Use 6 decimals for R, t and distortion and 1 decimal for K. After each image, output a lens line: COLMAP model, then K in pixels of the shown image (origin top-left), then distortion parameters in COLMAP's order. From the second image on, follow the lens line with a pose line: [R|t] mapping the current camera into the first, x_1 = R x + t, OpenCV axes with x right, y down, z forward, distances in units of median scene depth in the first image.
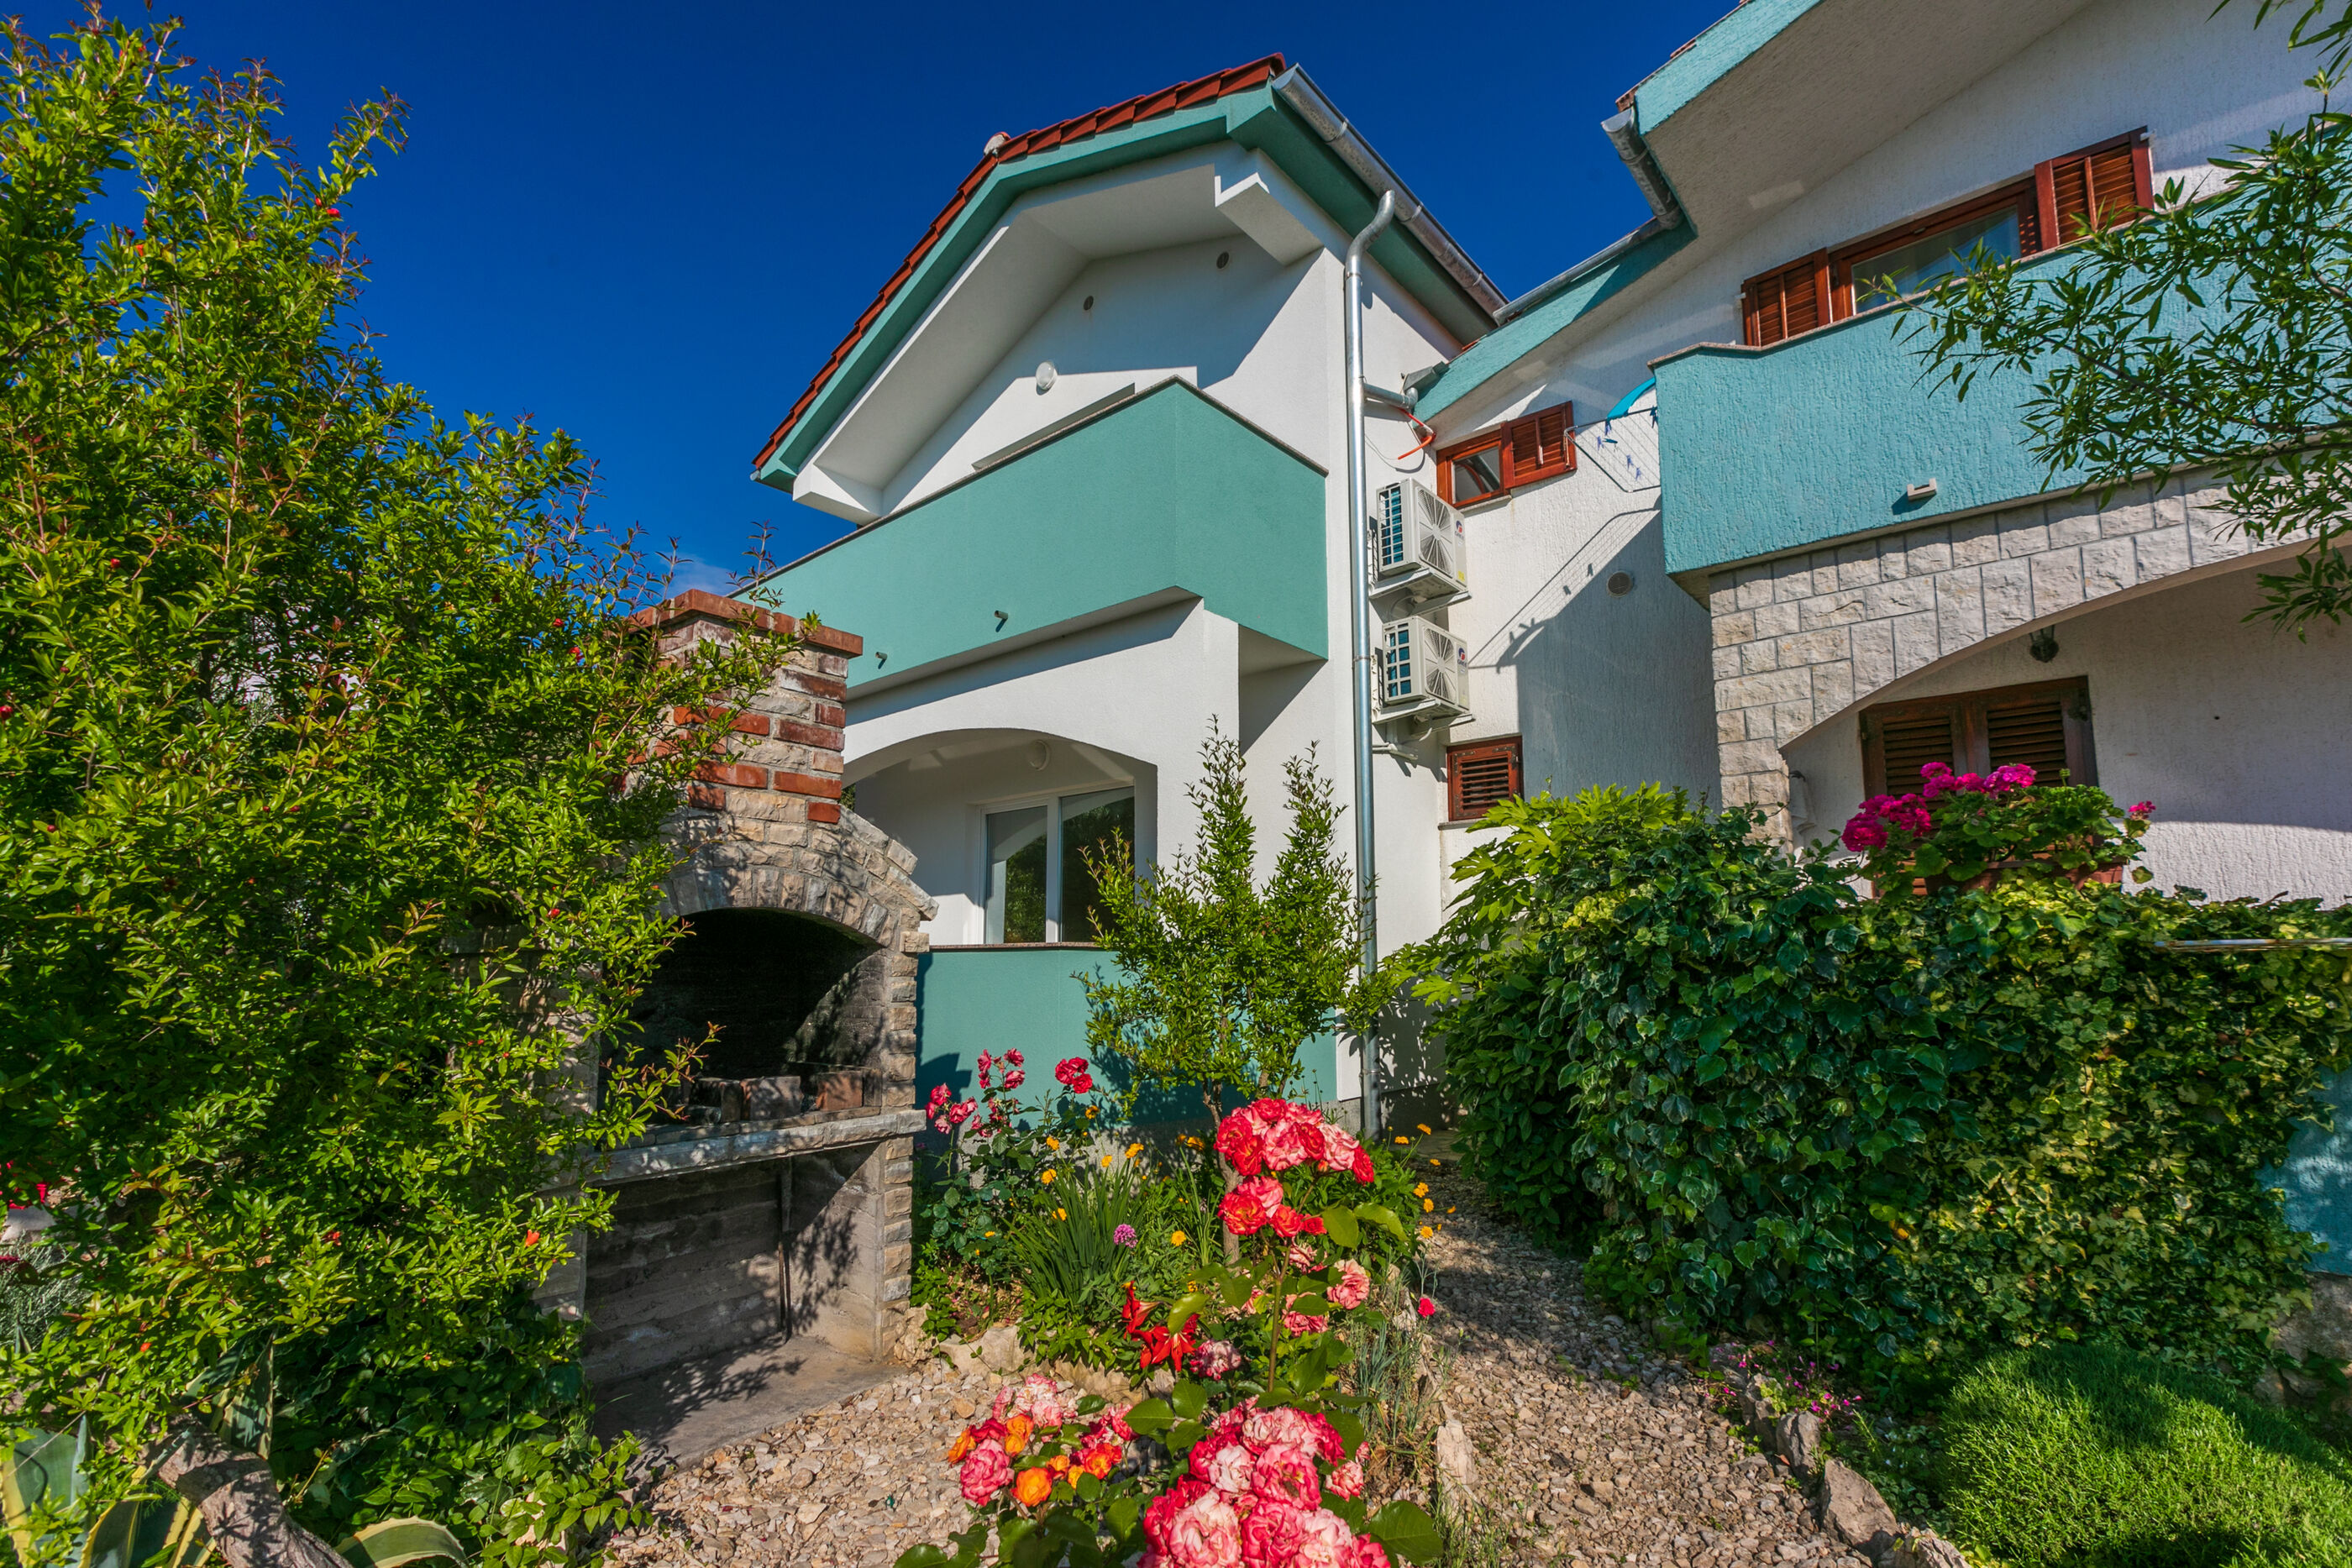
lens RADIAL K [[1078.3, 0, 1176.0], [0, 1078.3, 776.6], [0, 0, 1]] dist [0.002989, -0.000344]
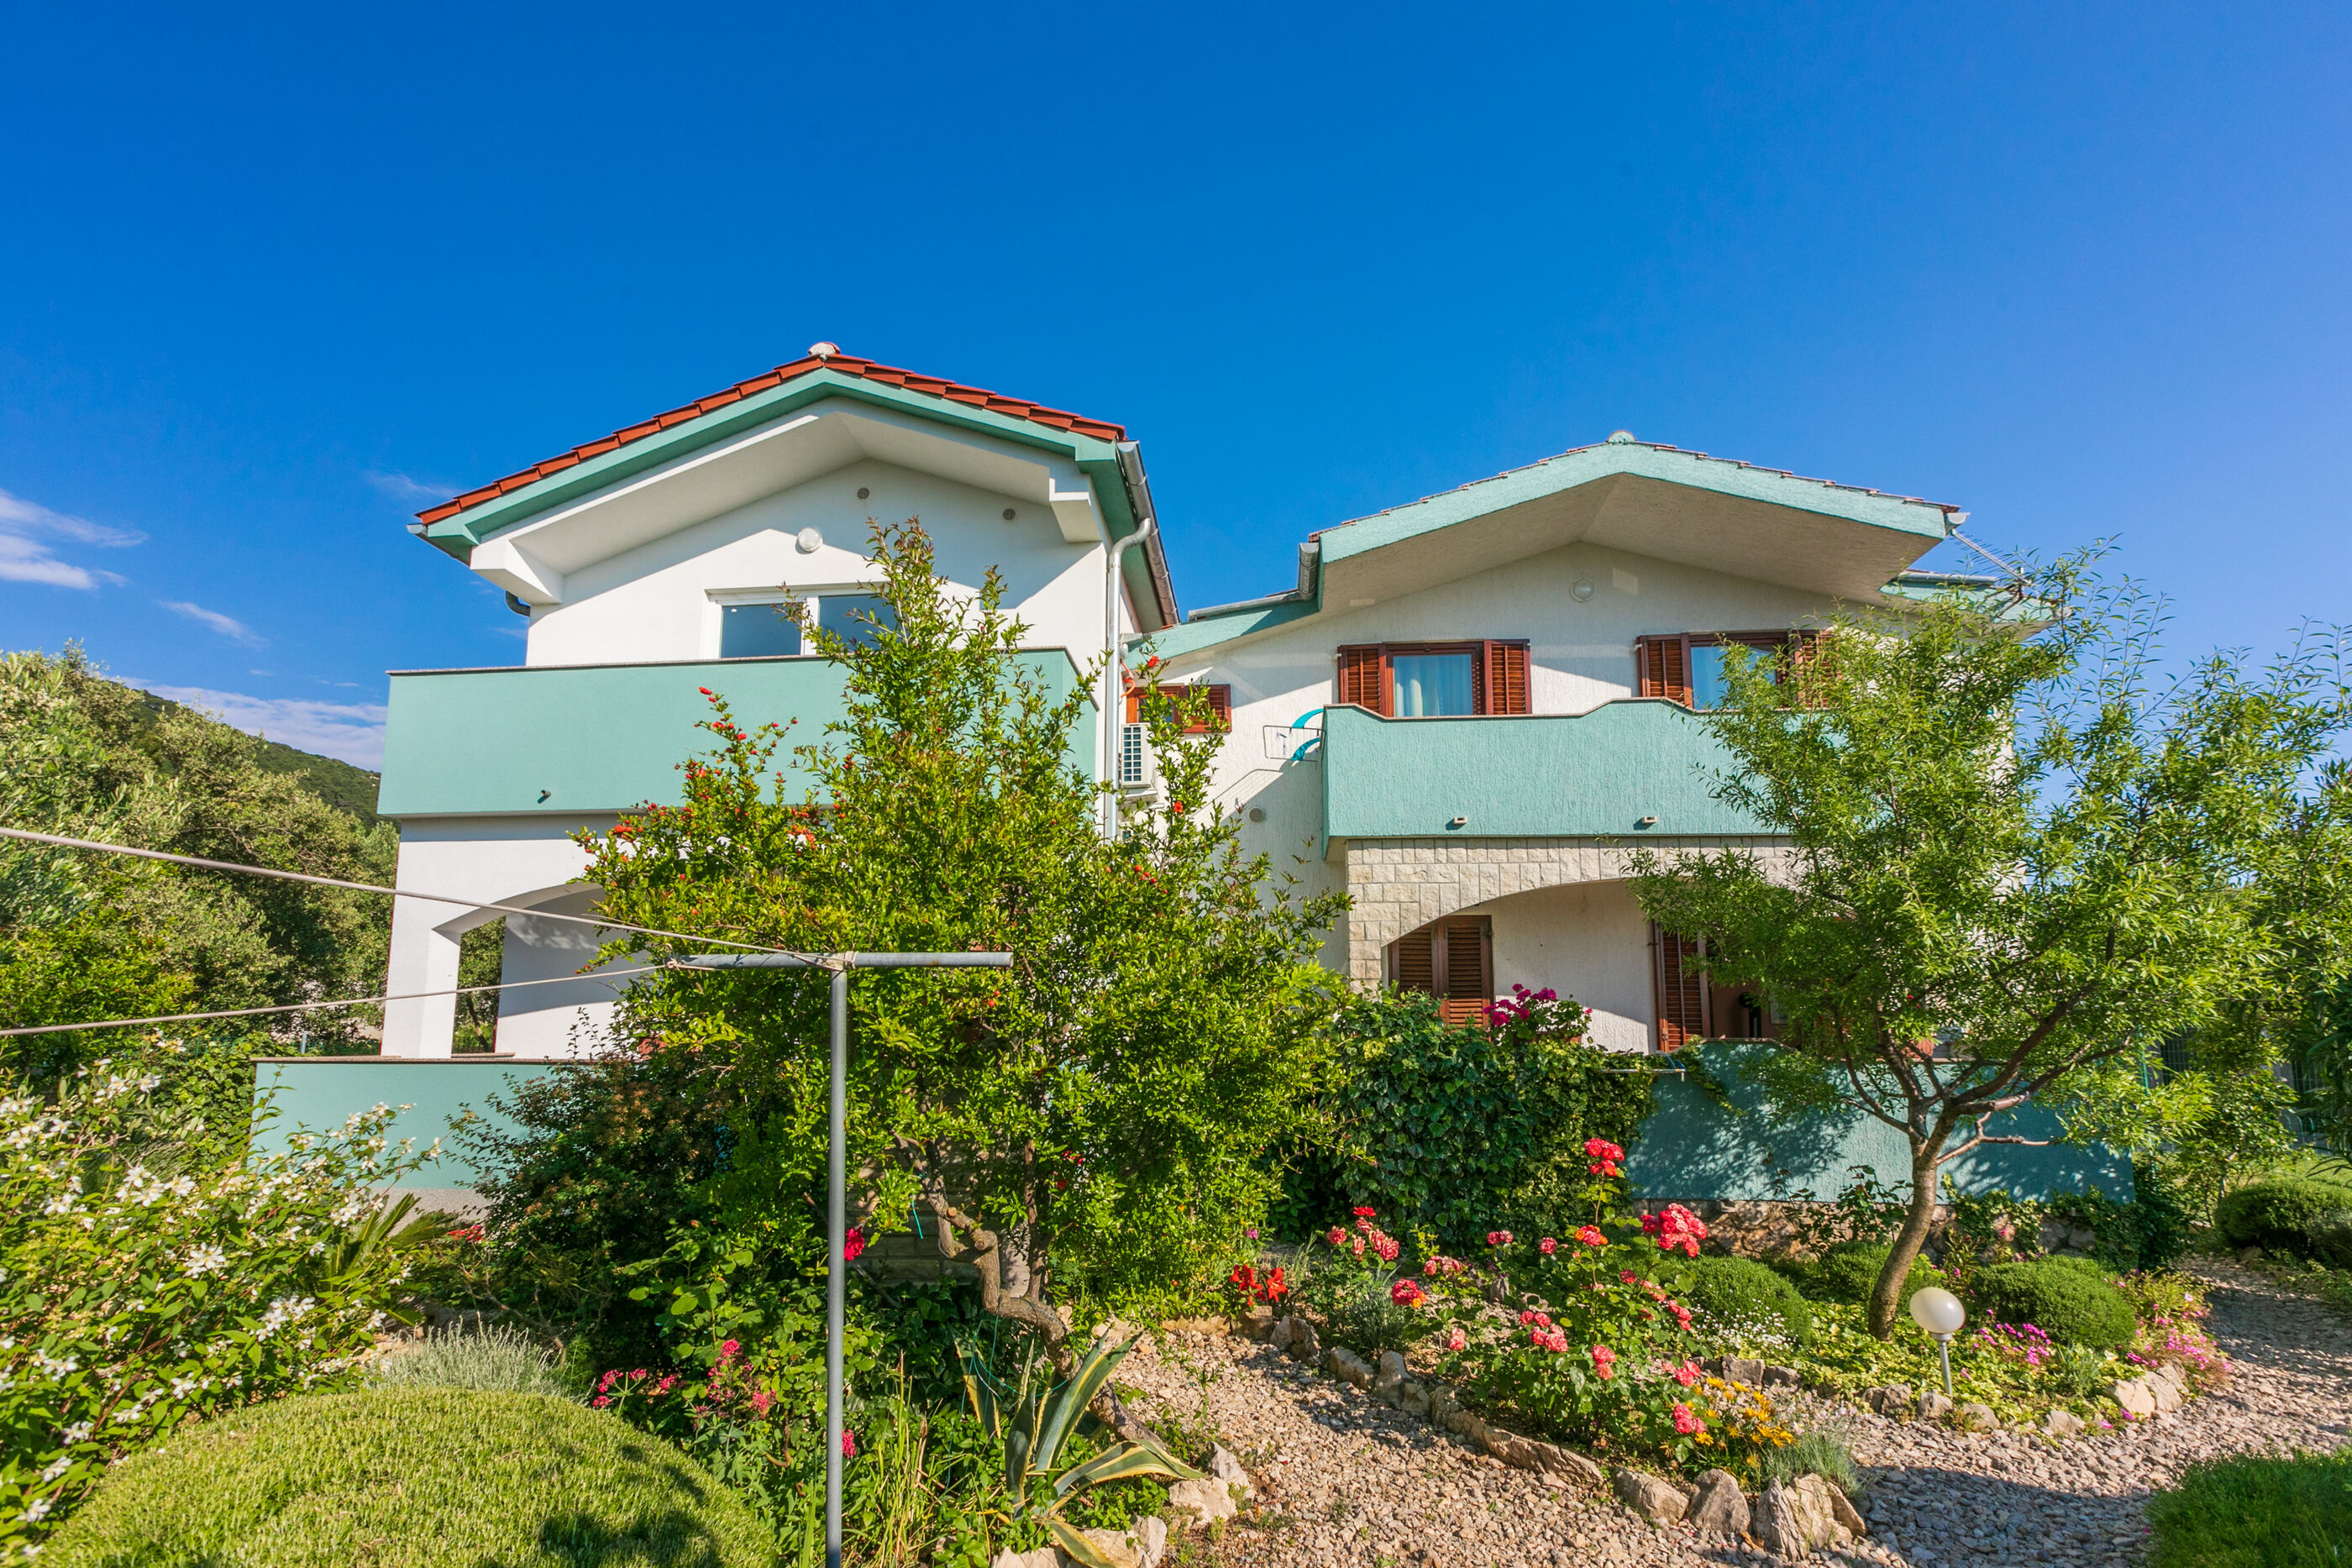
lens RADIAL K [[1078.3, 0, 1178.8], [0, 1078.3, 793.1], [0, 0, 1]] dist [0.002989, -0.000344]
pose [[0.814407, 0.133127, 0.564817, -0.716082], [-0.101643, 0.991008, -0.087021, -0.084760], [-0.571323, 0.013461, 0.820615, -0.258089]]
